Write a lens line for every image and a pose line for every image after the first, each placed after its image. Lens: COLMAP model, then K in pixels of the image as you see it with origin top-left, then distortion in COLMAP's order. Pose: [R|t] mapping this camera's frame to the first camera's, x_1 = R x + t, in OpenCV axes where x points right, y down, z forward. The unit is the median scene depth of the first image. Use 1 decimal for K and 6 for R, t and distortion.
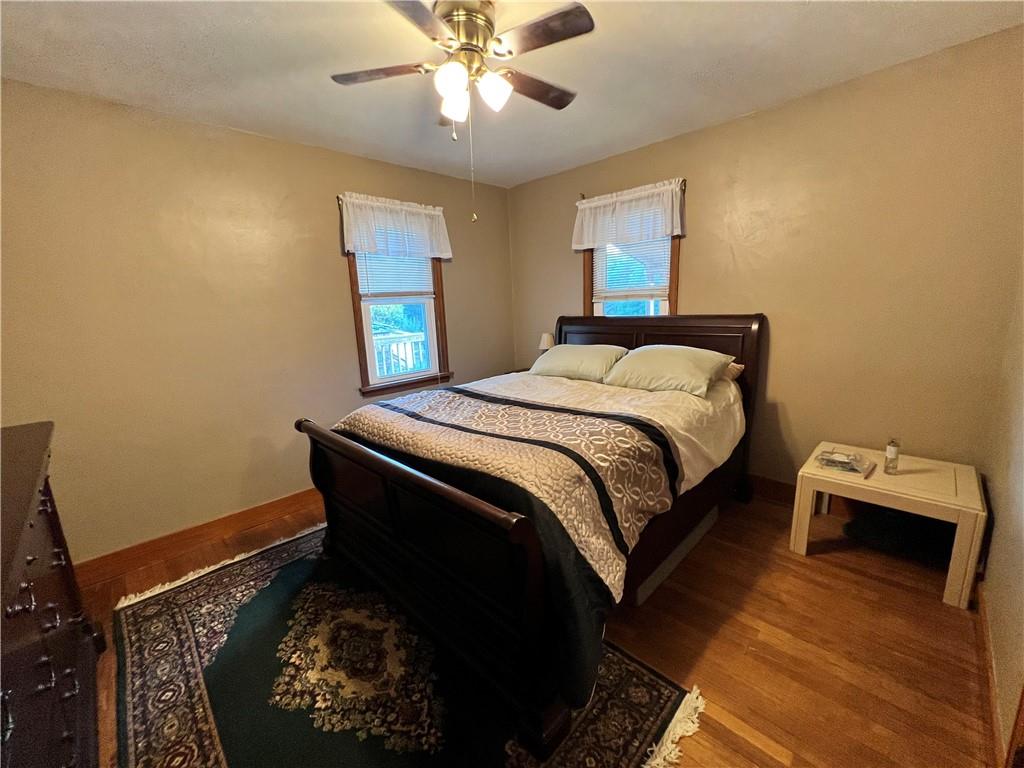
lens RADIAL K [[407.4, 0, 513.9], [0, 407.4, 382.9], [0, 0, 1]] dist [-0.018154, -0.000042]
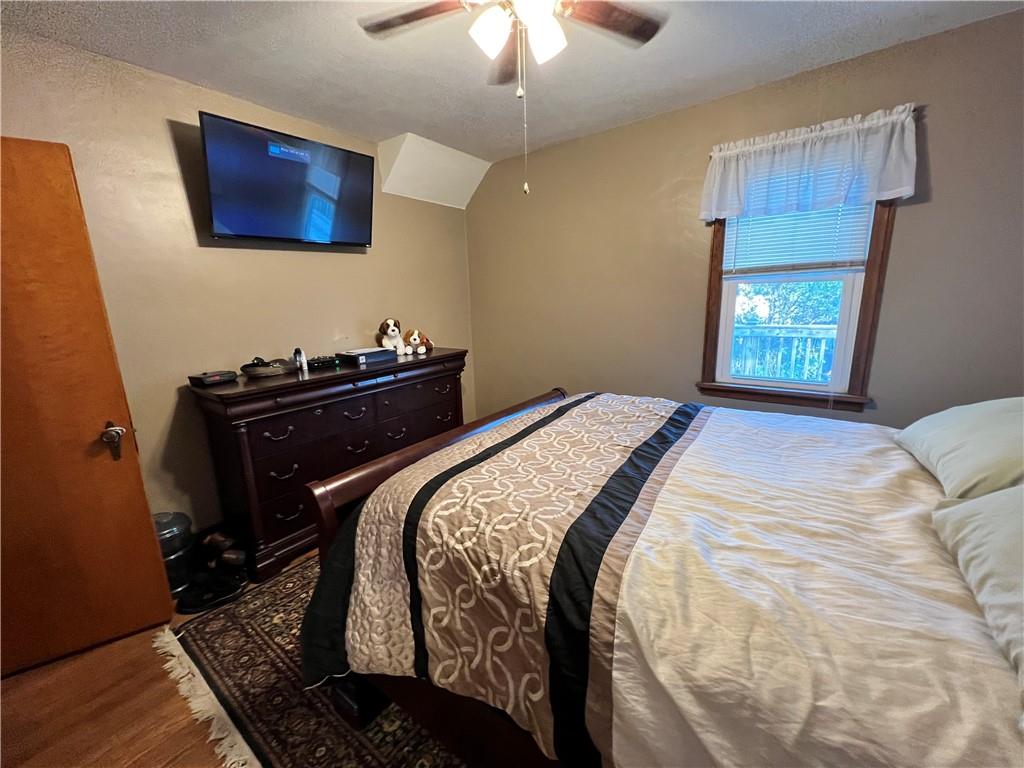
lens RADIAL K [[407.4, 0, 512.6], [0, 407.4, 387.1], [0, 0, 1]] dist [-0.018154, -0.000042]
pose [[0.116963, 0.248686, -0.961496, 0.403990], [-0.152469, 0.961160, 0.230052, -0.111748], [0.981363, 0.119691, 0.150337, 0.467465]]
